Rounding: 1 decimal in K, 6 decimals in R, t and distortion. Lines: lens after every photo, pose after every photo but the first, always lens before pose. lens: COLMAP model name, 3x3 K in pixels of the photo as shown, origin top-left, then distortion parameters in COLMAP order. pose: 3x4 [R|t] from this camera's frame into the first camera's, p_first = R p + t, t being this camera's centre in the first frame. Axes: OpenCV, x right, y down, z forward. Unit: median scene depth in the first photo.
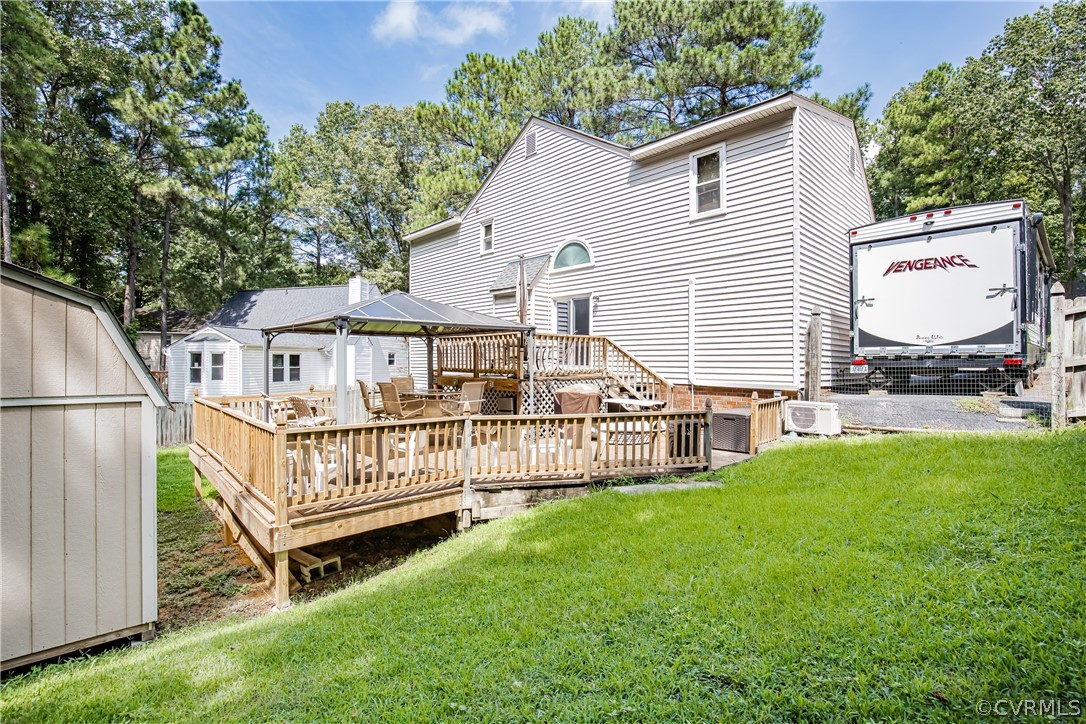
lens RADIAL K [[497.8, 0, 539.4], [0, 497.8, 360.6], [0, 0, 1]] dist [-0.025994, 0.001204]
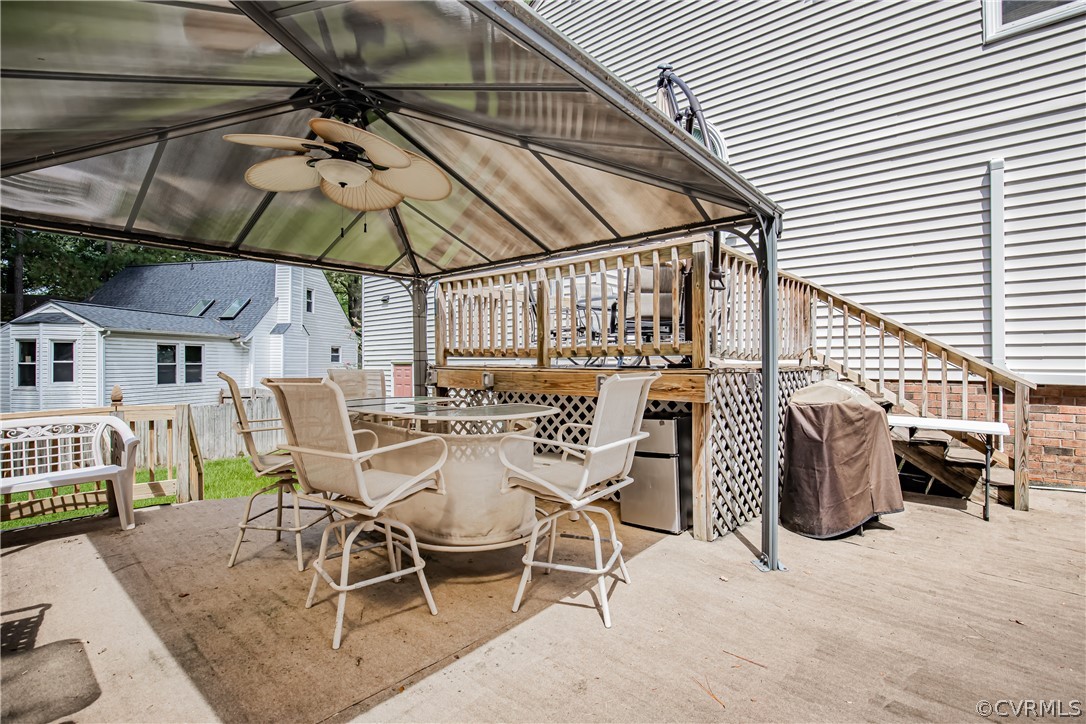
lens RADIAL K [[497.8, 0, 550.2], [0, 497.8, 366.4], [0, 0, 1]] dist [-0.025994, 0.001204]
pose [[0.993019, -0.000716, 0.117953, -0.079741], [-0.000196, 0.999970, 0.007721, 0.013431], [-0.117955, -0.007691, 0.992989, 0.274698]]
